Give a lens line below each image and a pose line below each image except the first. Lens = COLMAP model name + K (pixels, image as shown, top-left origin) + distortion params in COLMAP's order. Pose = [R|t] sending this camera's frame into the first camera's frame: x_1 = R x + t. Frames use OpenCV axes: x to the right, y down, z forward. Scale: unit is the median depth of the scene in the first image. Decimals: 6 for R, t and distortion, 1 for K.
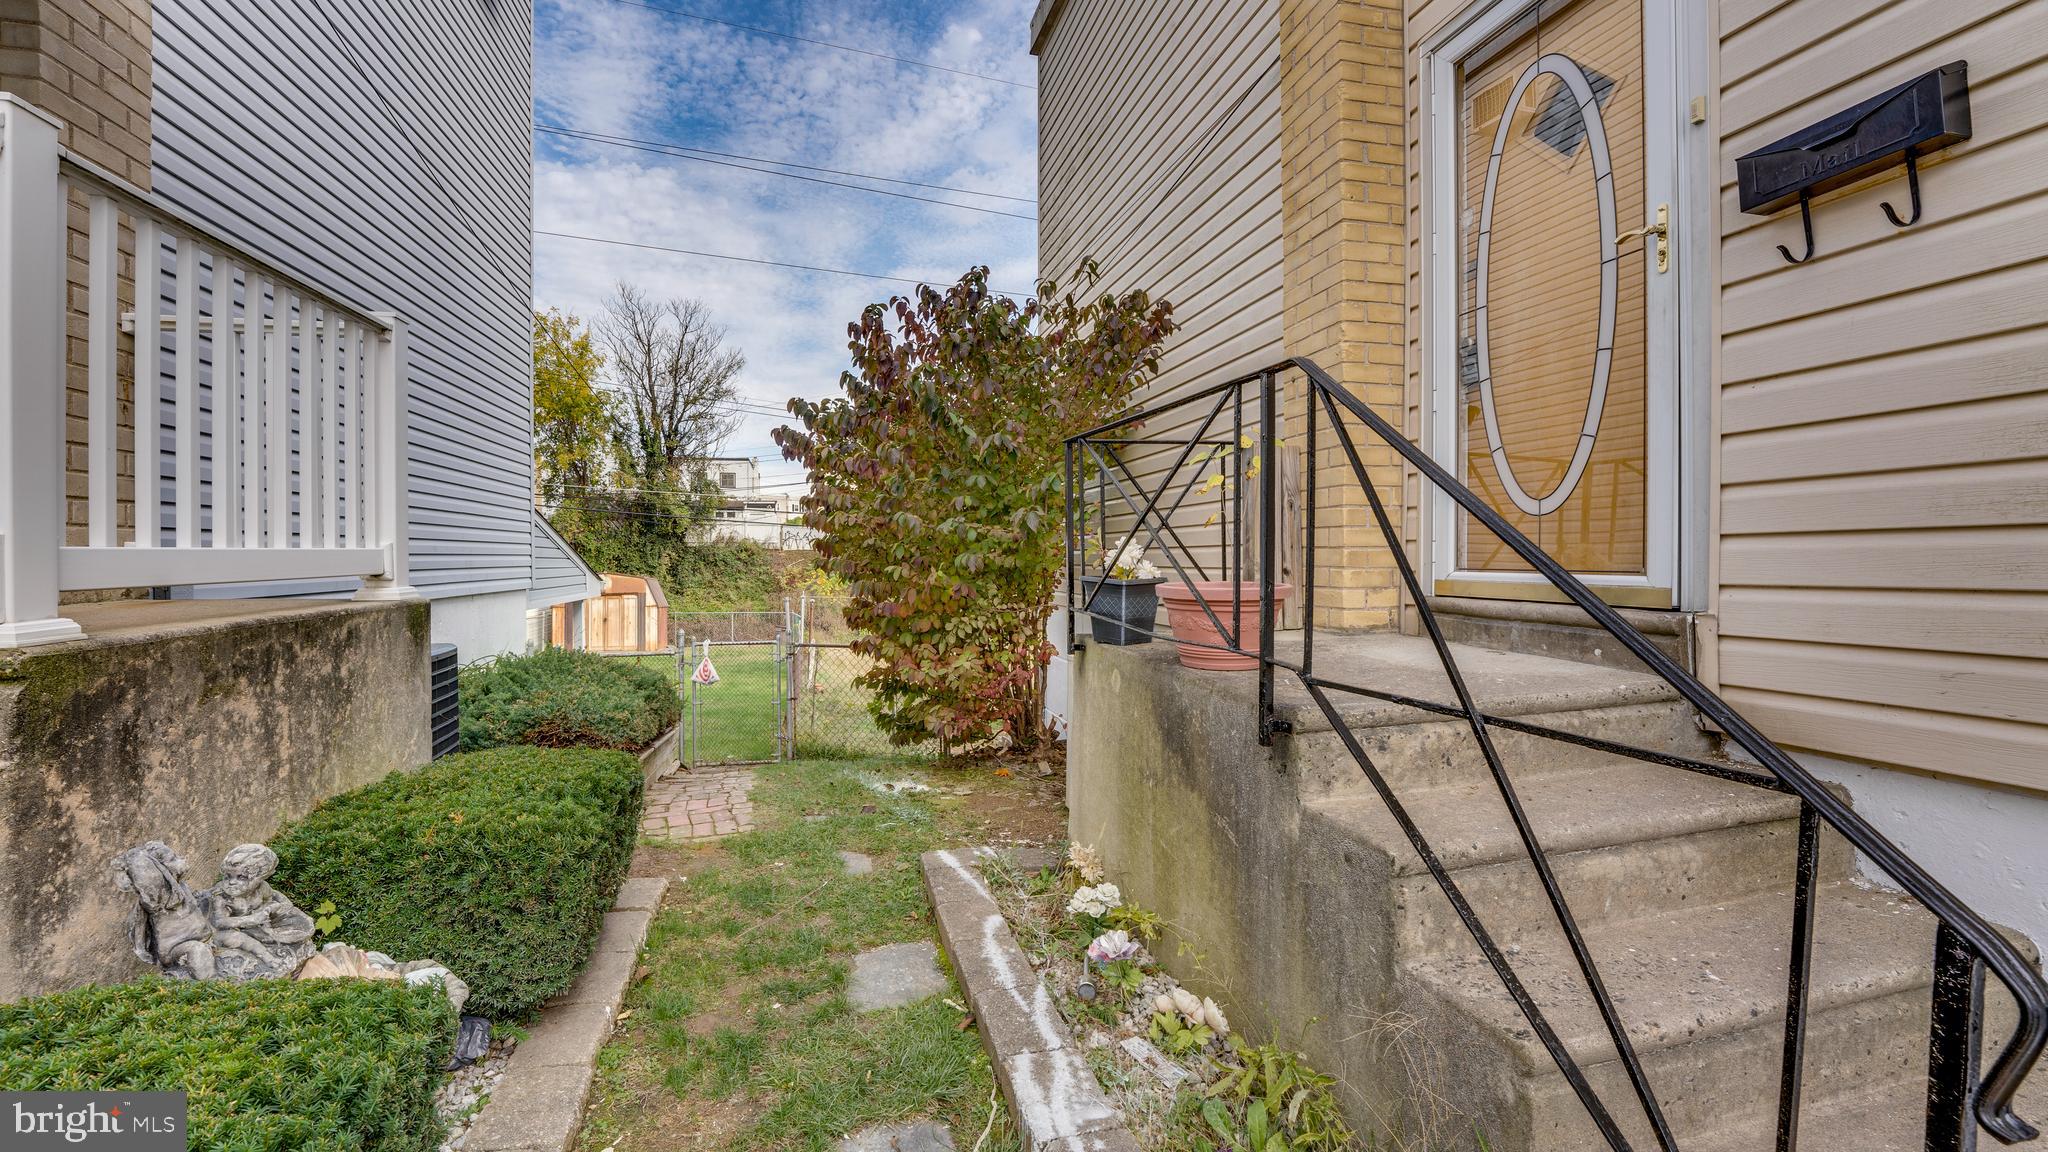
lens RADIAL K [[845.4, 0, 998.4], [0, 845.4, 575.4], [0, 0, 1]] dist [-0.024876, 0.001092]
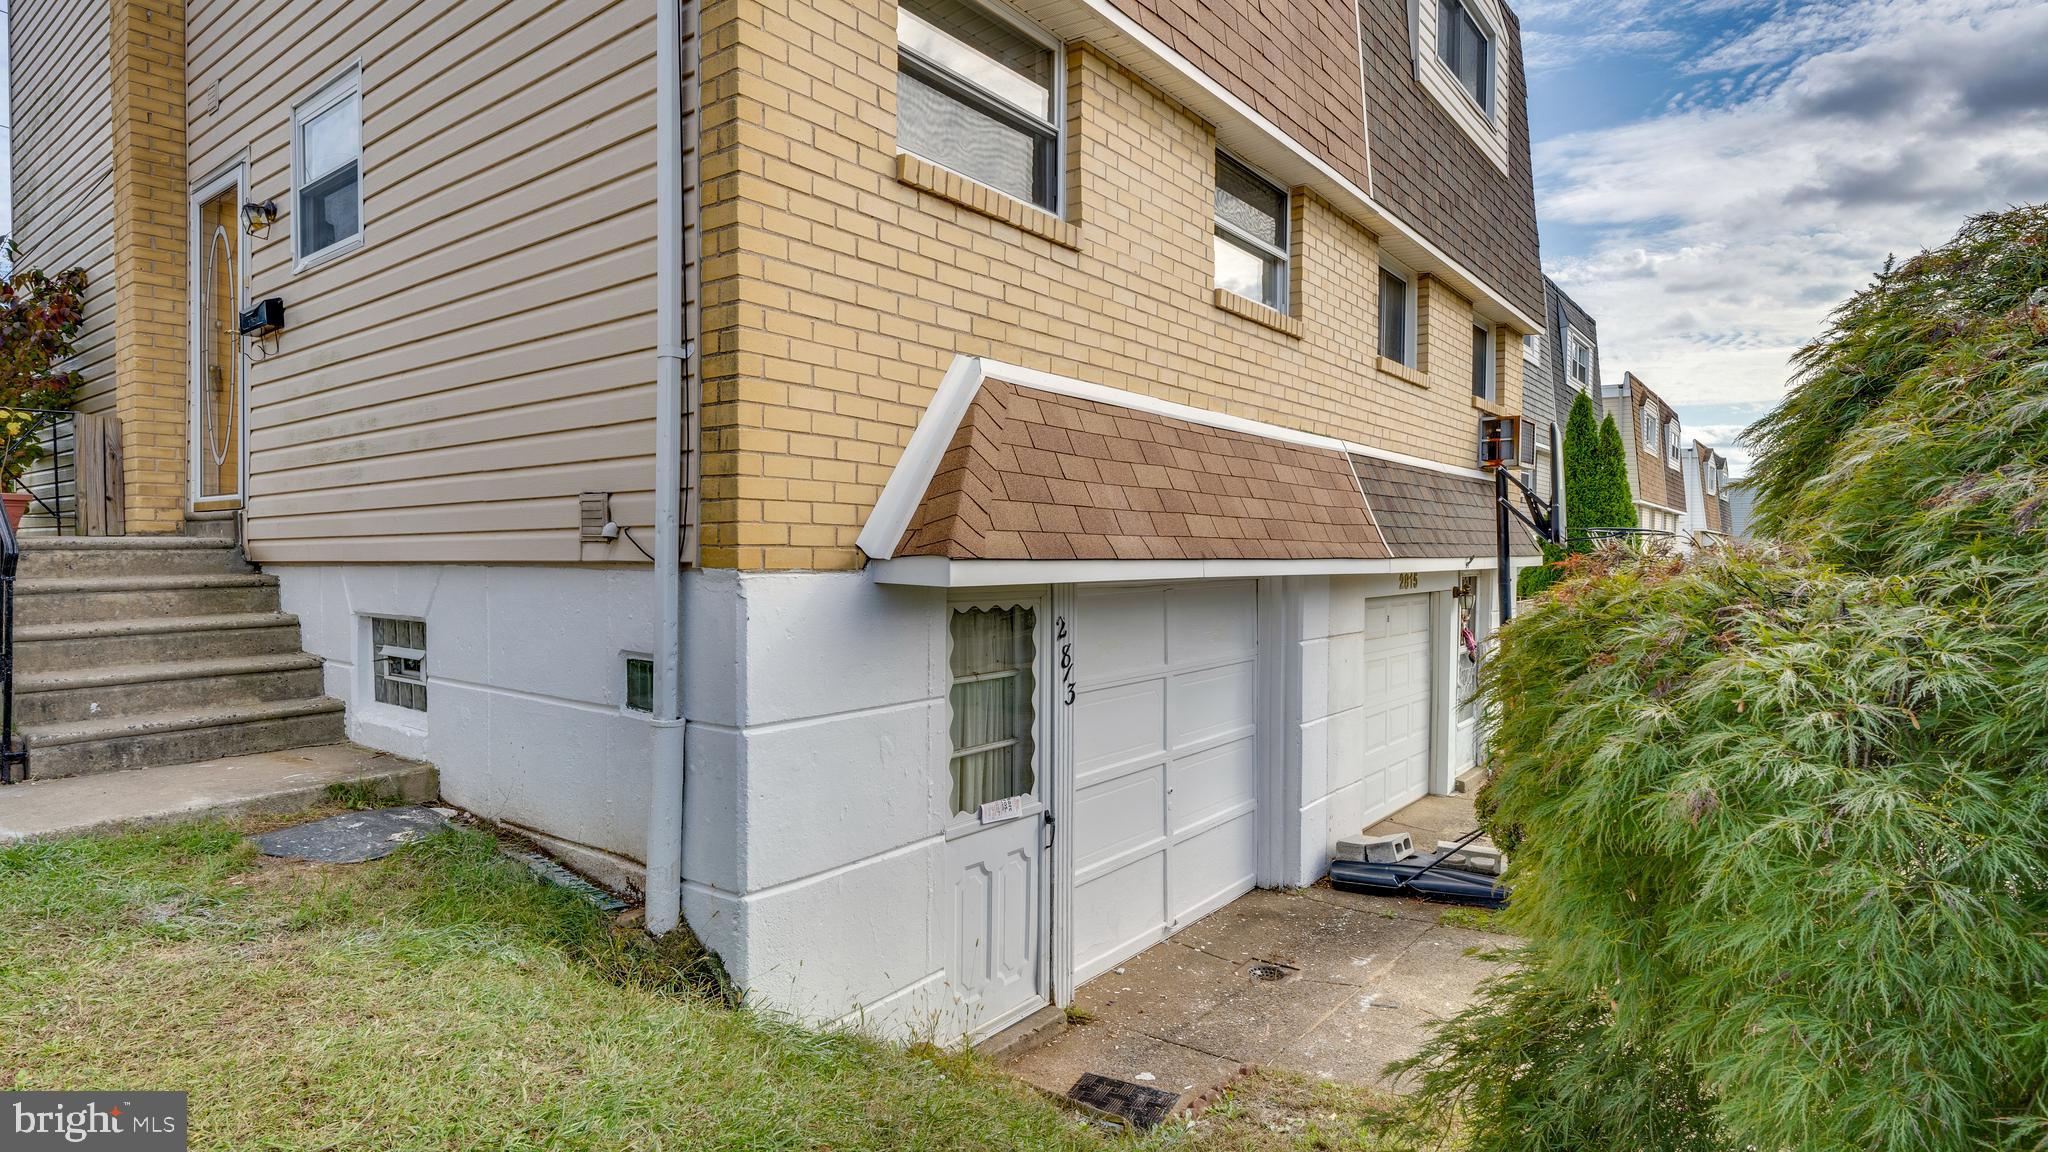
lens RADIAL K [[1072.9, 0, 1024.0], [0, 1072.9, 576.0], [0, 0, 1]] dist [-0.003021, -0.000431]
pose [[0.772404, -0.010608, 0.635043, 0.418871], [0.010239, 0.999939, 0.004249, 0.156697], [-0.635049, 0.003220, 0.772465, -1.701158]]
